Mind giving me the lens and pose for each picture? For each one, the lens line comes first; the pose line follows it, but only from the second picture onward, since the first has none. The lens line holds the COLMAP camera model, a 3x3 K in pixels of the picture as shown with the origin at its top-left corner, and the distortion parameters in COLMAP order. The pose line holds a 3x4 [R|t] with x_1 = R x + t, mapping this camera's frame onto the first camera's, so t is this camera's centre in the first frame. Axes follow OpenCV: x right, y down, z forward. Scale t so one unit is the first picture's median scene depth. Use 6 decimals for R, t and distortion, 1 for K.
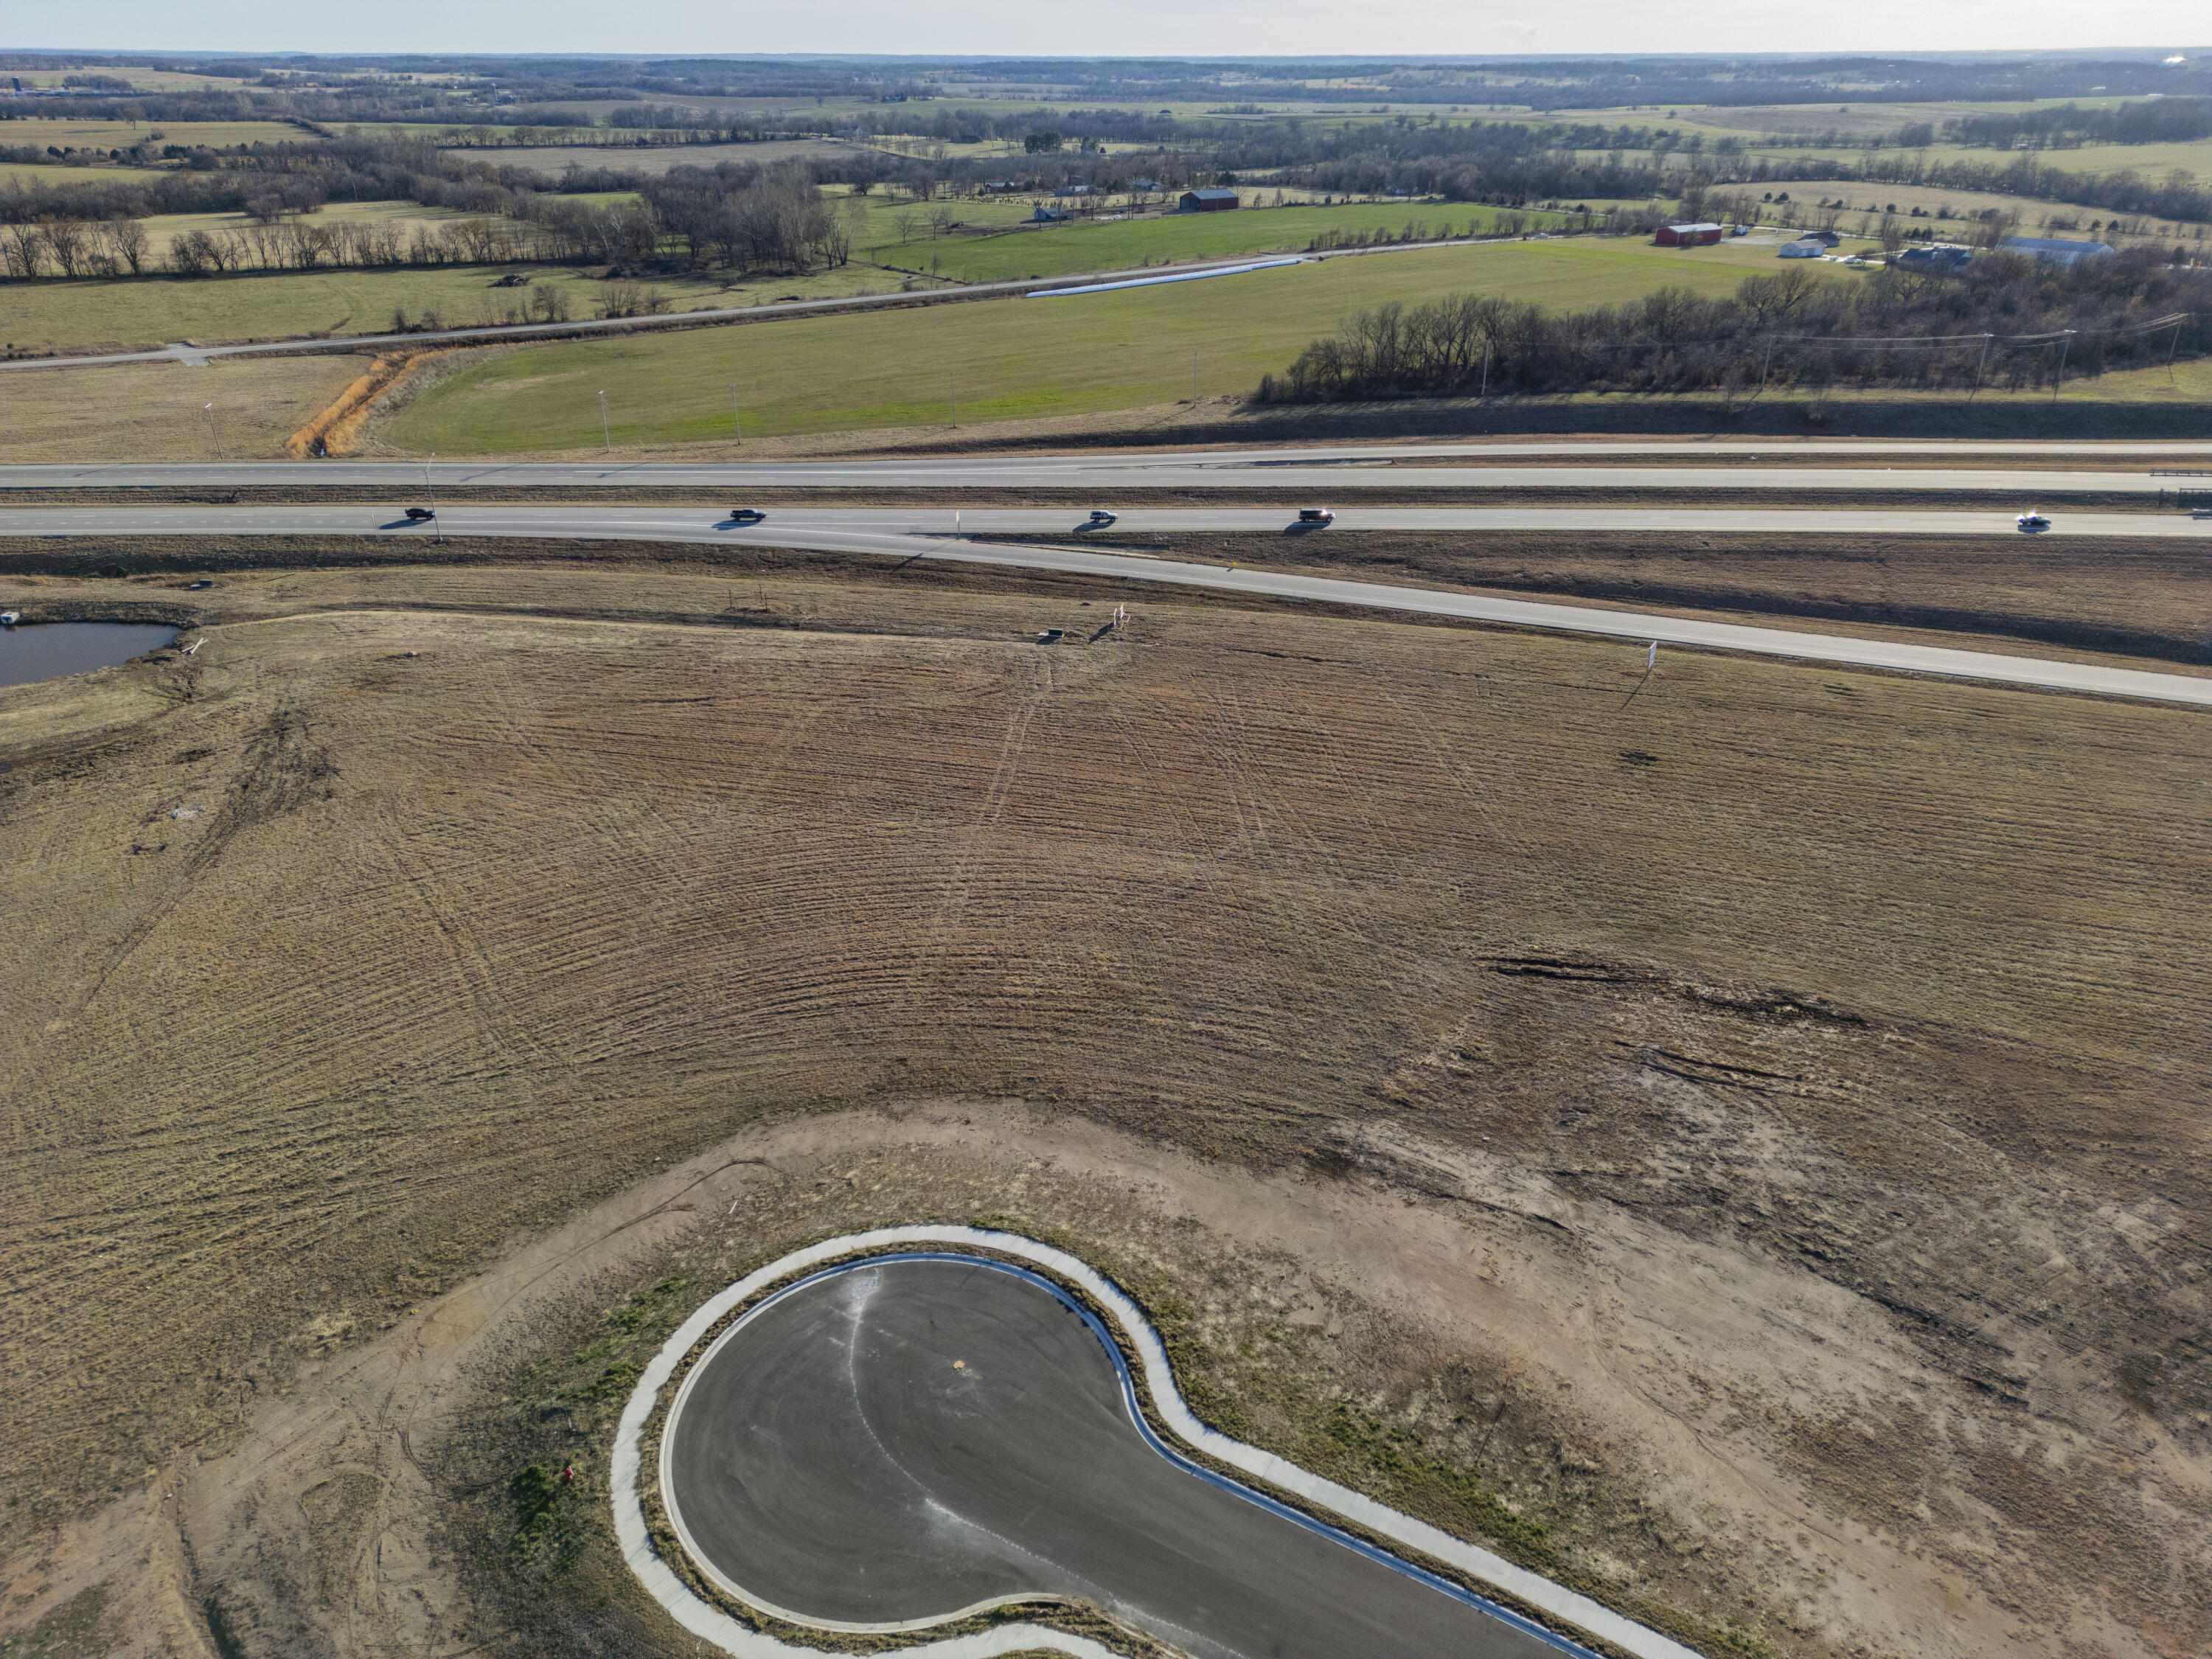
lens RADIAL K [[1534.4, 0, 1106.0], [0, 1534.4, 829.5], [0, 0, 1]] dist [0.078829, -0.074385]
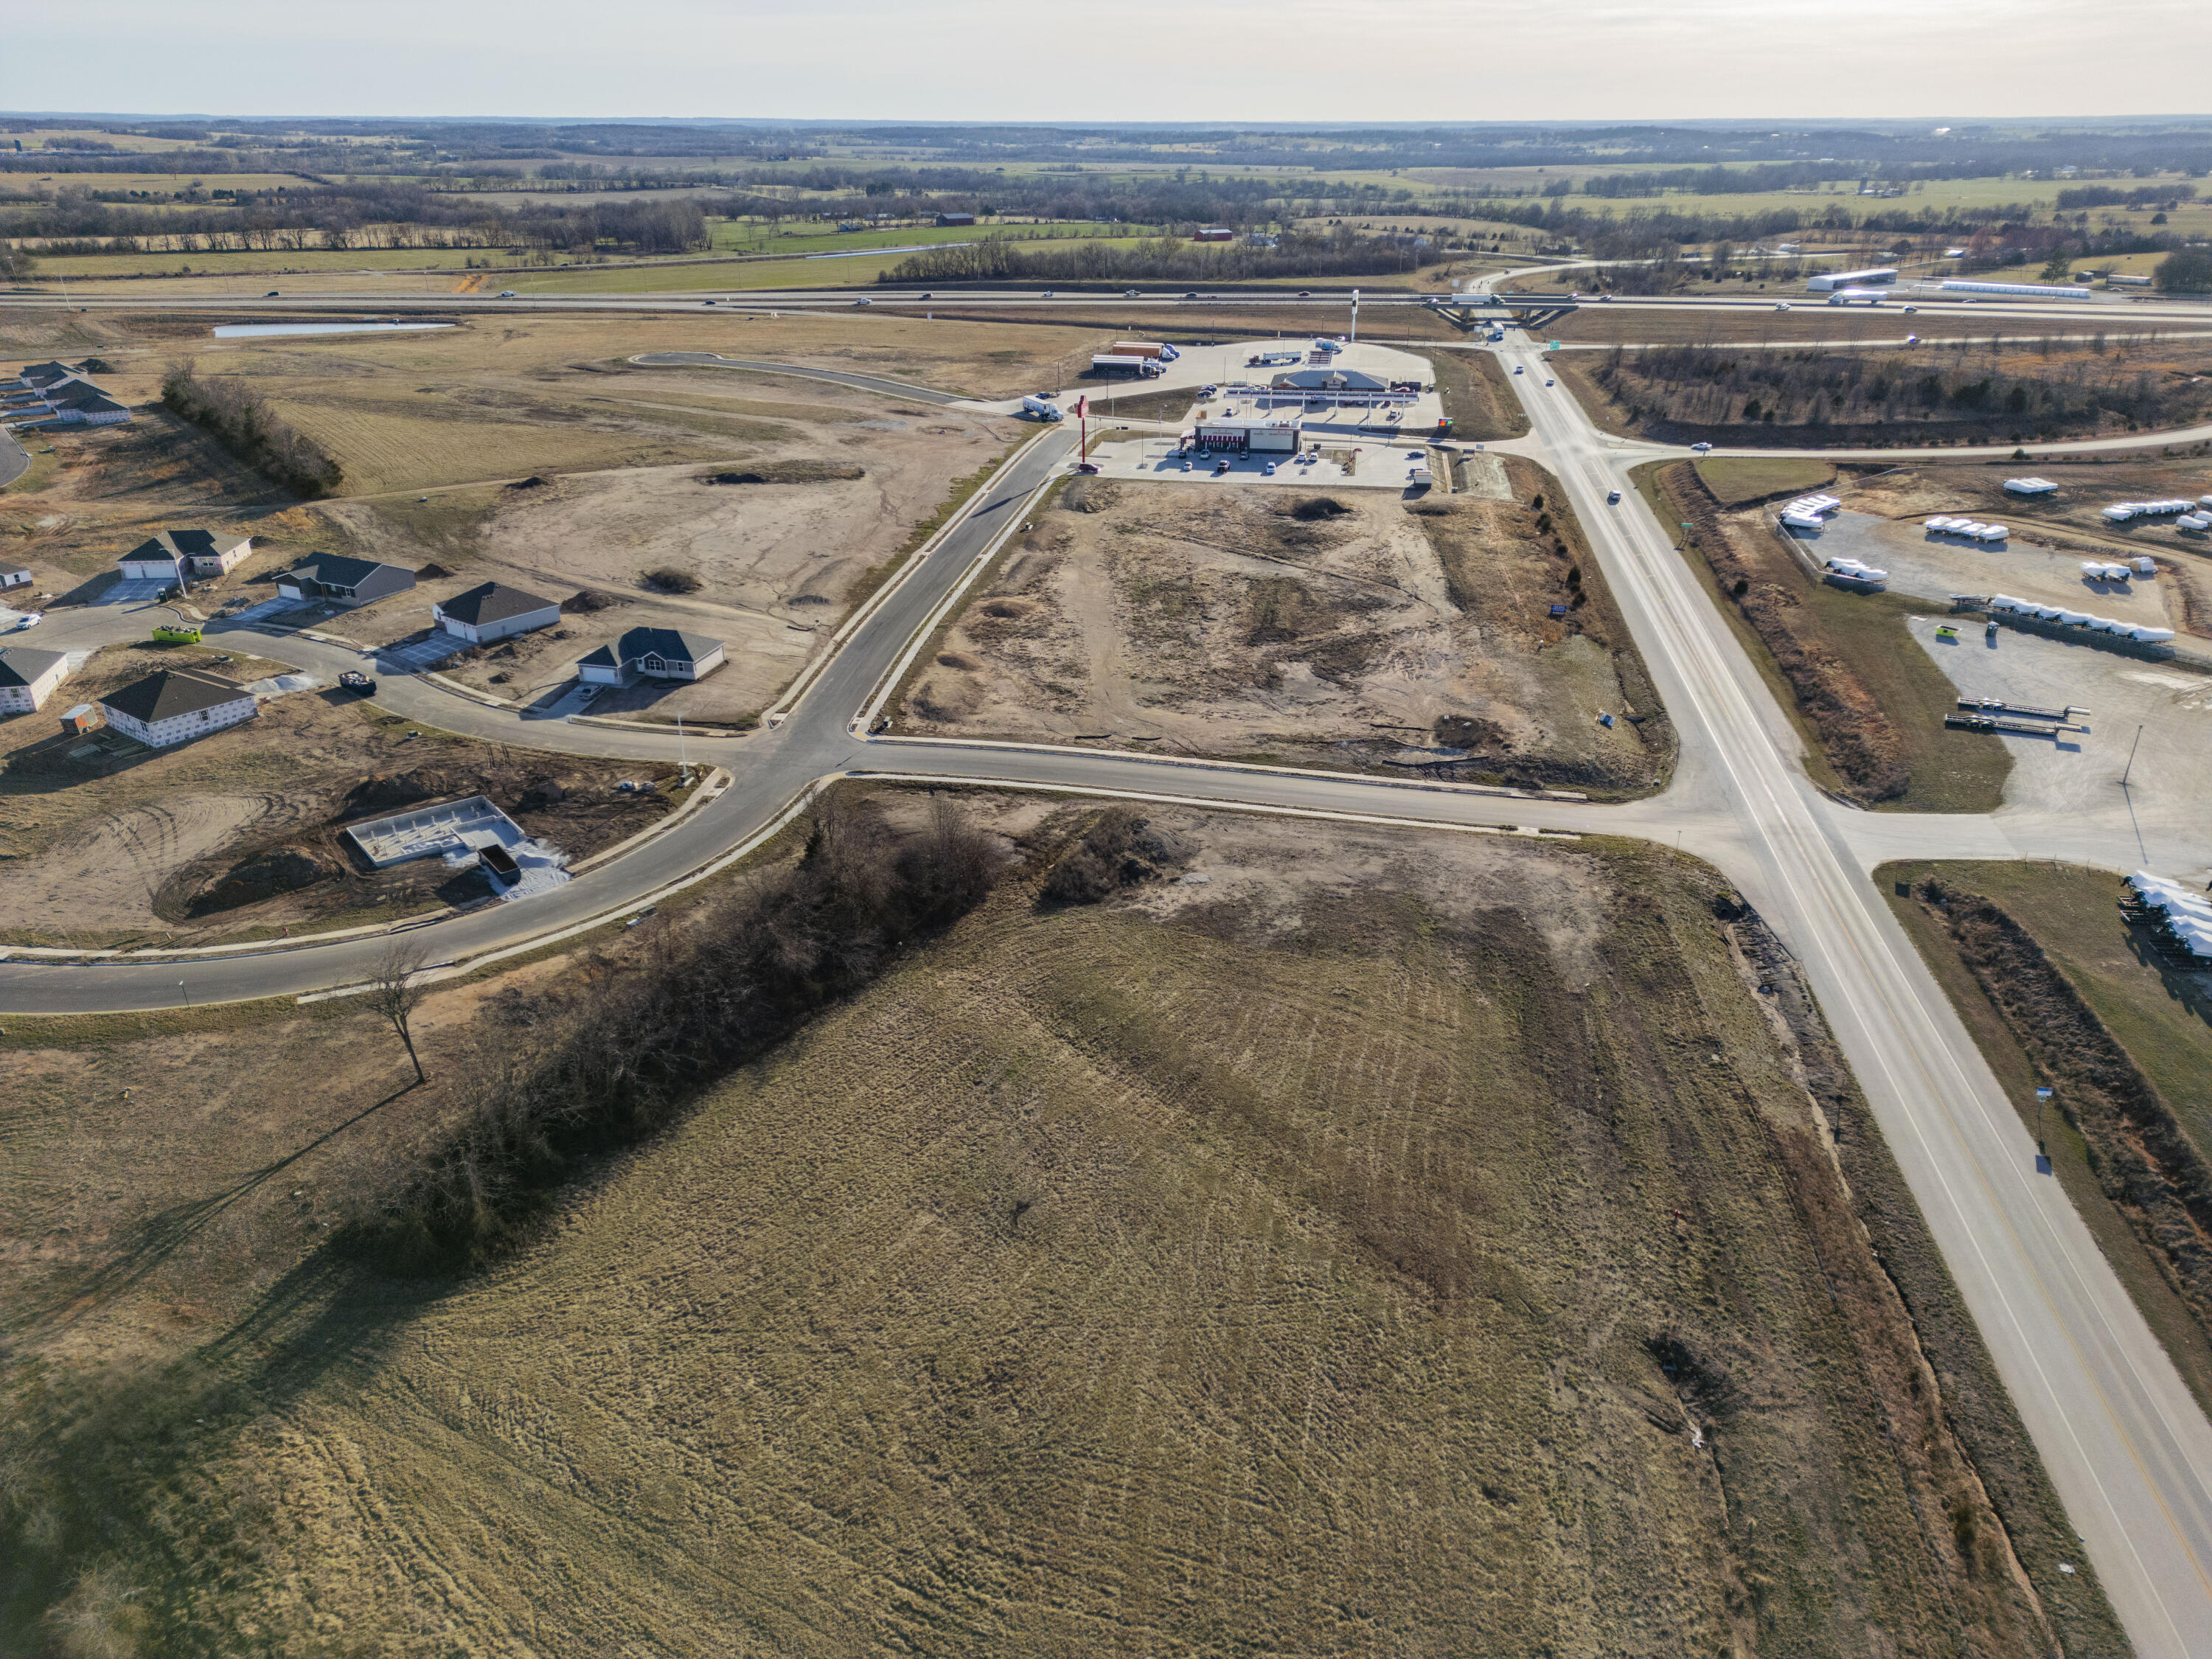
lens RADIAL K [[1568.6, 0, 1106.0], [0, 1568.6, 829.5], [0, 0, 1]] dist [0.083192, -0.080051]
pose [[0.998764, -0.019152, 0.045861, 0.969022], [0.021022, 0.998952, -0.040652, 1.959062], [-0.045034, 0.041566, 0.998120, -4.084799]]
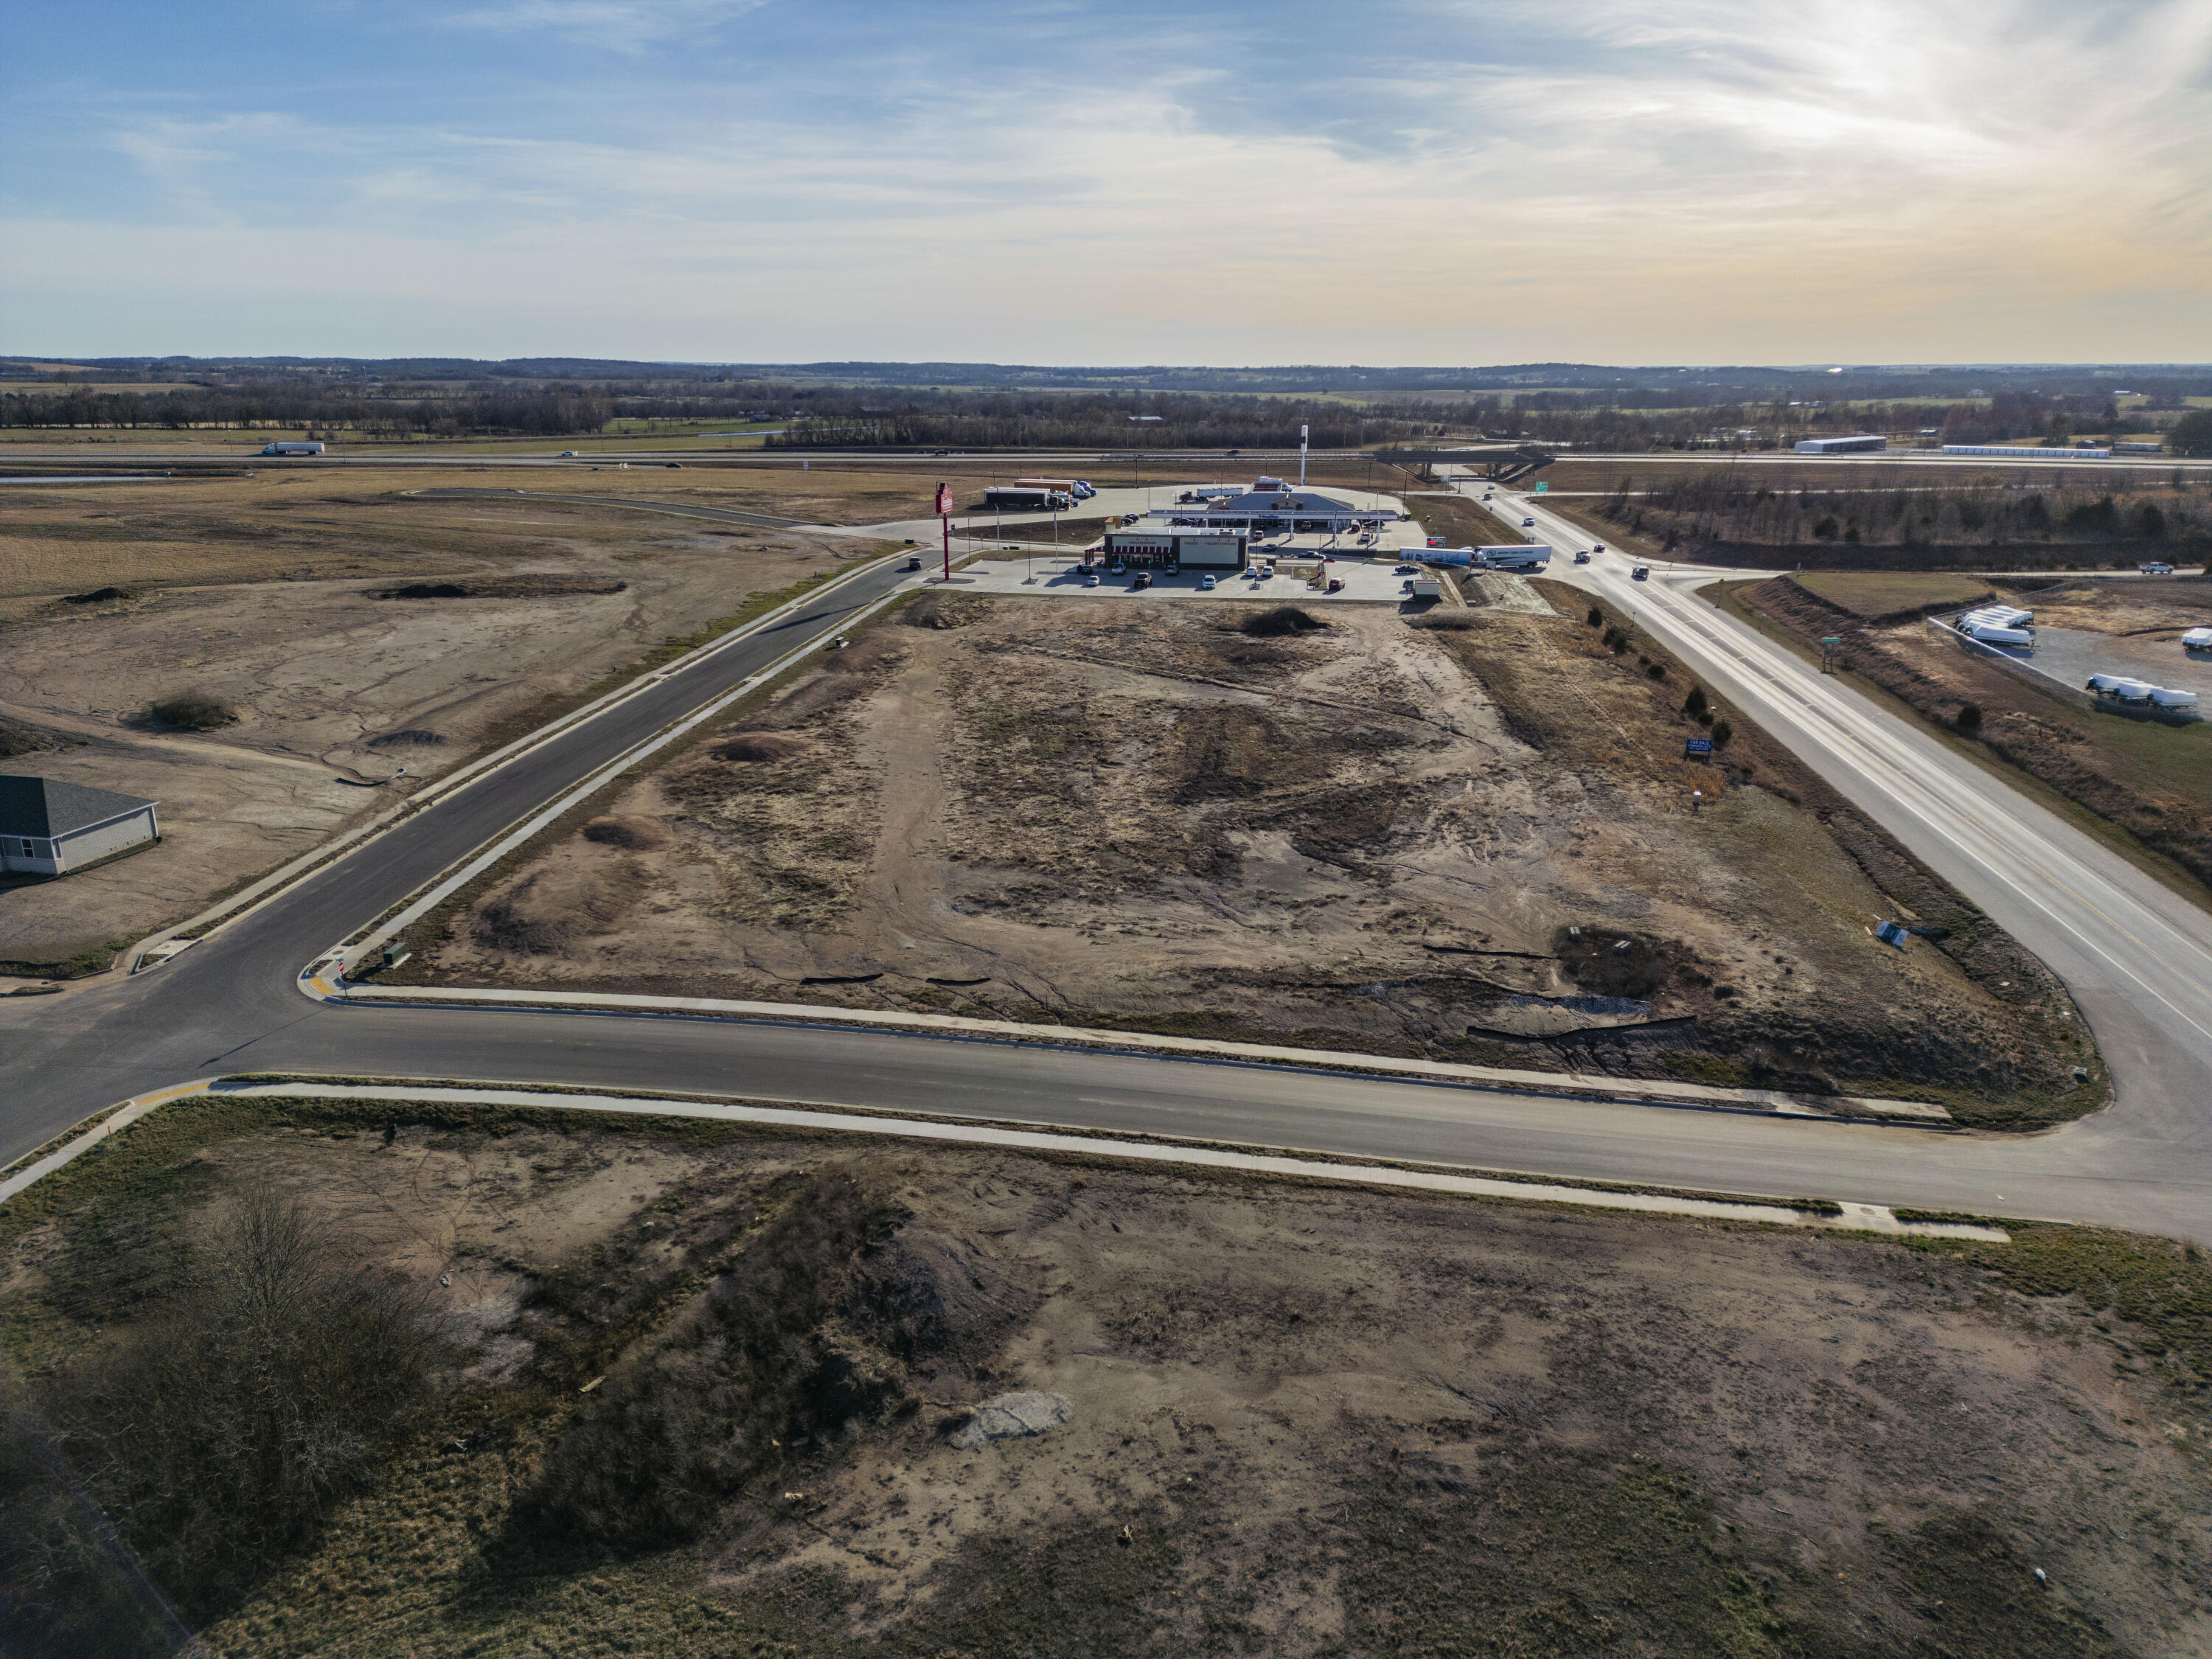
lens RADIAL K [[1586.2, 0, 1117.0], [0, 1586.2, 747.0], [0, 0, 1]] dist [0.083901, -0.102149]
pose [[0.995748, -0.016639, 0.090609, 1.127081], [0.036725, 0.973715, -0.224789, 1.842015], [-0.084487, 0.227161, 0.970186, -3.044726]]
